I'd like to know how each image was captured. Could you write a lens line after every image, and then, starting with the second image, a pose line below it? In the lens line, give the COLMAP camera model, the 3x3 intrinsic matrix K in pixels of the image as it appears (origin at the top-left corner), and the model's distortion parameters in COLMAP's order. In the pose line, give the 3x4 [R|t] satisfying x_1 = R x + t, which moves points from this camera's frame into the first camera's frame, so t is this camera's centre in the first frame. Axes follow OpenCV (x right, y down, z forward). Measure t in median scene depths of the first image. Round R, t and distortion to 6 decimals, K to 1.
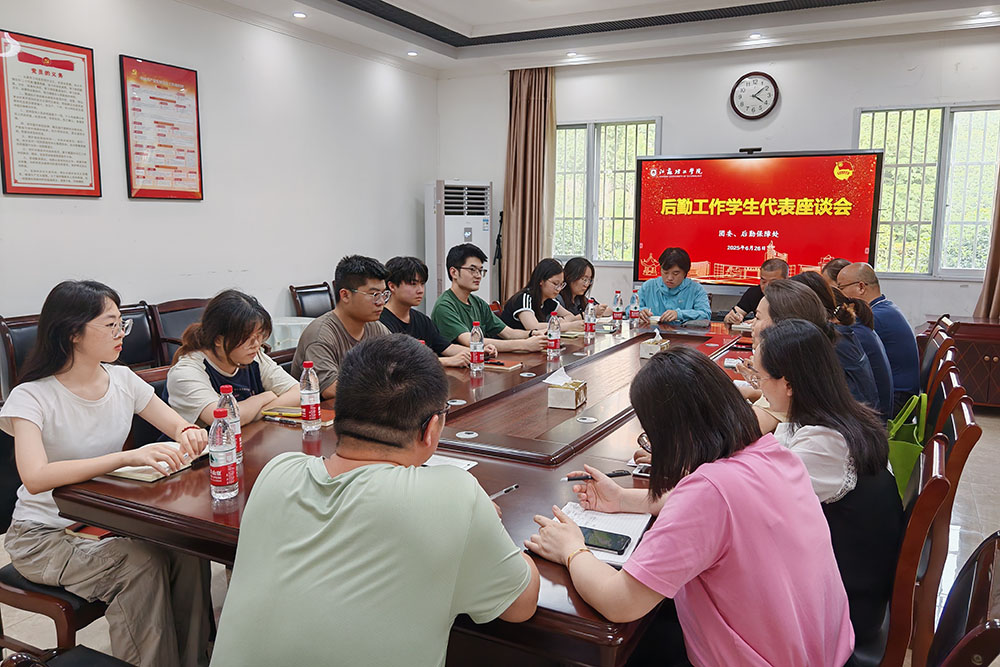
lens RADIAL K [[776.6, 0, 504.0], [0, 776.6, 334.4], [0, 0, 1]] dist [0.005075, -0.000458]
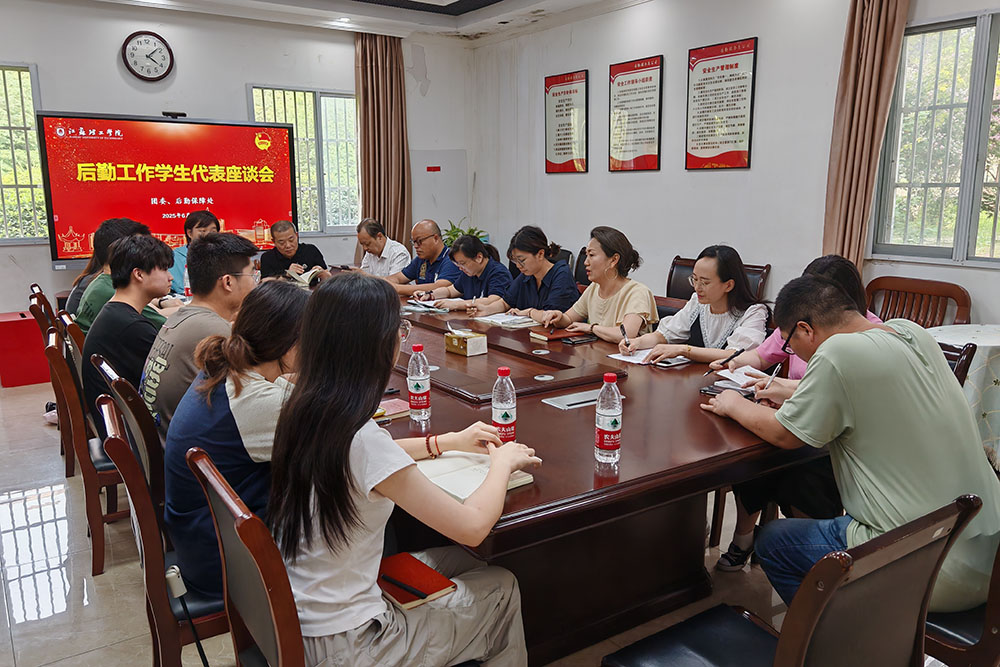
lens RADIAL K [[776.6, 0, 504.0], [0, 776.6, 334.4], [0, 0, 1]] dist [0.005075, -0.000458]
pose [[0.459044, -0.170166, 0.871964, -0.380325], [0.134317, 0.983496, 0.121221, -0.027710], [-0.878201, 0.061474, 0.474324, 0.184829]]
